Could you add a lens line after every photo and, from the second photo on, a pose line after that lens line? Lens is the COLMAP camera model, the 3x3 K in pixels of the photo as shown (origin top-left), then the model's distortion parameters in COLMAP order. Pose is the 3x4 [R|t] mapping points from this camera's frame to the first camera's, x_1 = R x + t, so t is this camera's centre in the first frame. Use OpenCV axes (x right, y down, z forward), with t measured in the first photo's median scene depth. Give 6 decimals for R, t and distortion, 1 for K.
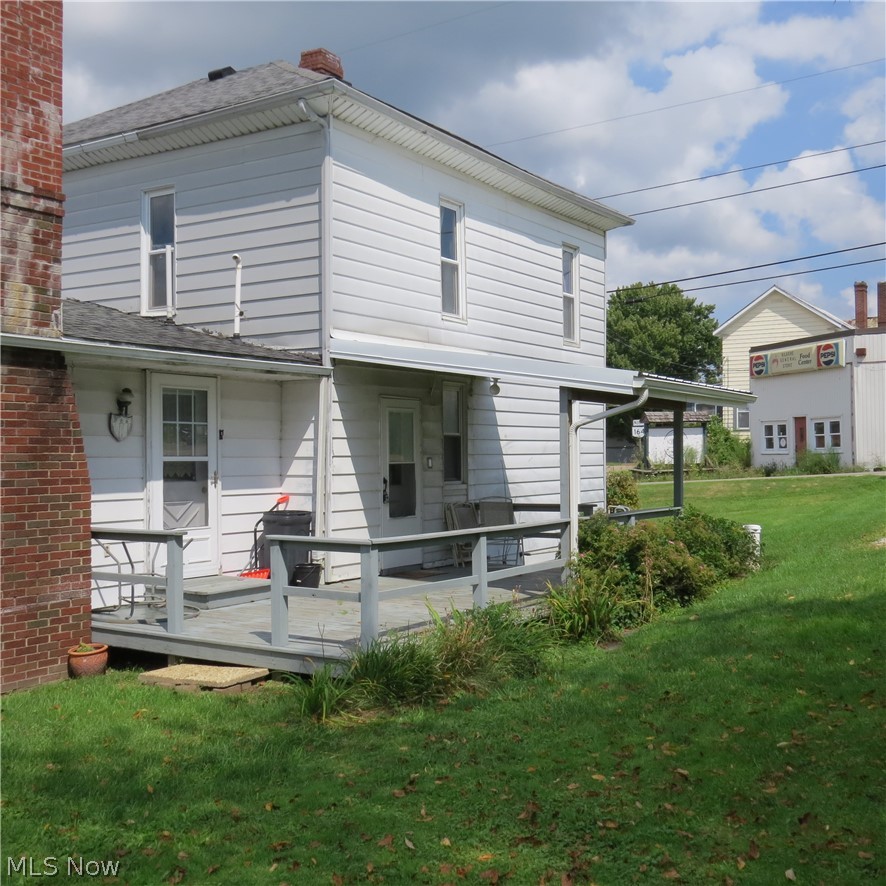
lens RADIAL K [[1082.8, 0, 443.0], [0, 1082.8, 443.0], [0, 0, 1]] dist [-0.029002, -0.001934]
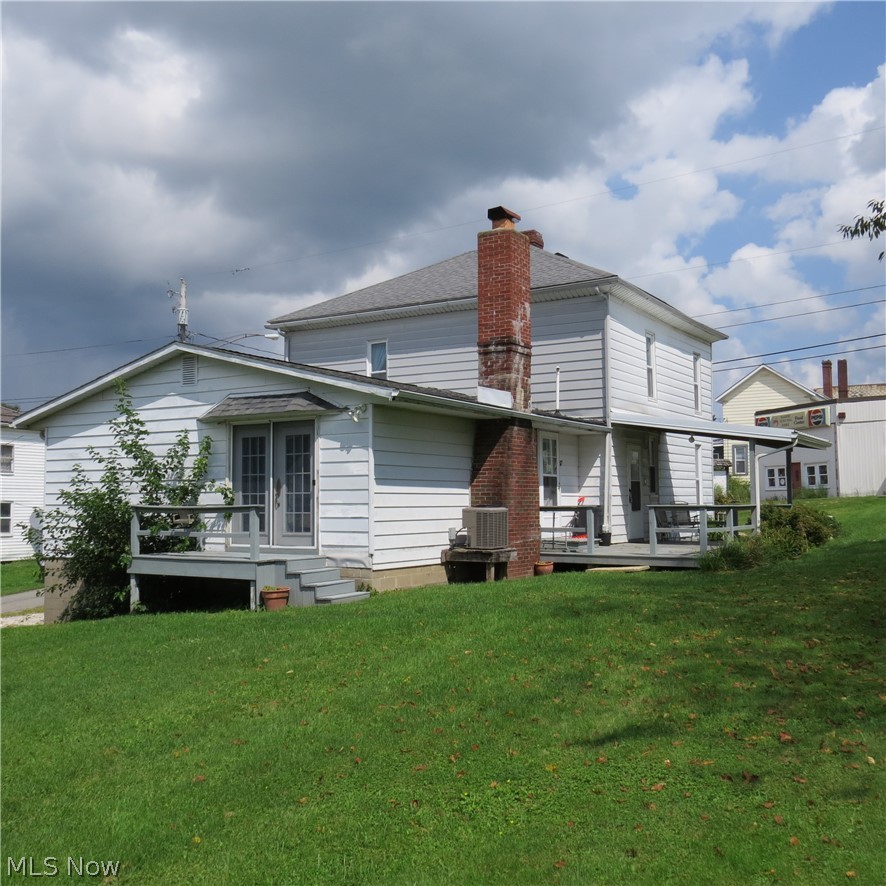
lens RADIAL K [[962.7, 0, 443.0], [0, 962.7, 443.0], [0, 0, 1]] dist [-0.025731, -0.014425]
pose [[0.999904, -0.001112, 0.013784, -0.354750], [0.001828, 0.998641, -0.052079, 0.036083], [-0.013707, 0.052099, 0.998548, -0.553070]]
